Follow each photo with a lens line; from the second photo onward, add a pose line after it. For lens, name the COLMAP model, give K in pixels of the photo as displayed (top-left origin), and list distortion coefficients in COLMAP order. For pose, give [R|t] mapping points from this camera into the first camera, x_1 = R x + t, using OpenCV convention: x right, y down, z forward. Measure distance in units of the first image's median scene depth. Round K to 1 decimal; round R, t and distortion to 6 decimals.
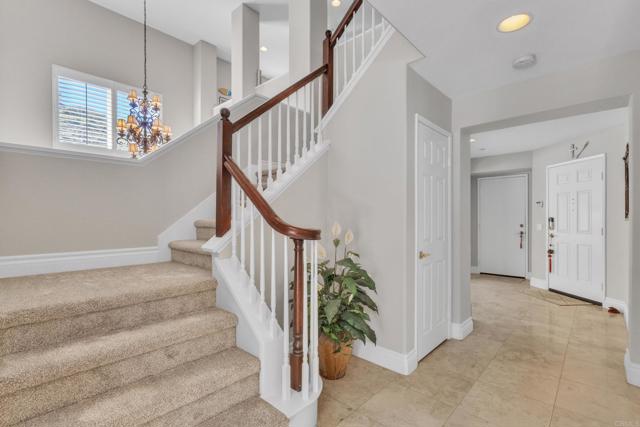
lens RADIAL K [[299.1, 0, 320.4], [0, 299.1, 211.7], [0, 0, 1]] dist [0.000484, 0.000433]
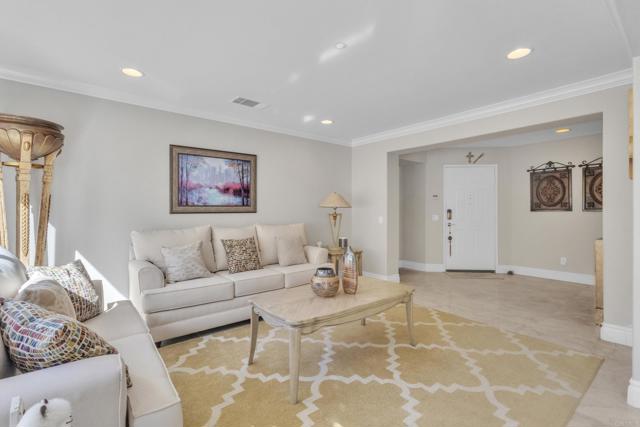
lens RADIAL K [[299.1, 0, 320.4], [0, 299.1, 211.7], [0, 0, 1]] dist [0.000484, 0.000433]
pose [[0.150624, 0.005900, 0.988573, -0.484420], [-0.018448, 0.999825, -0.003157, 0.042049], [-0.988419, -0.017762, 0.150707, 1.344432]]
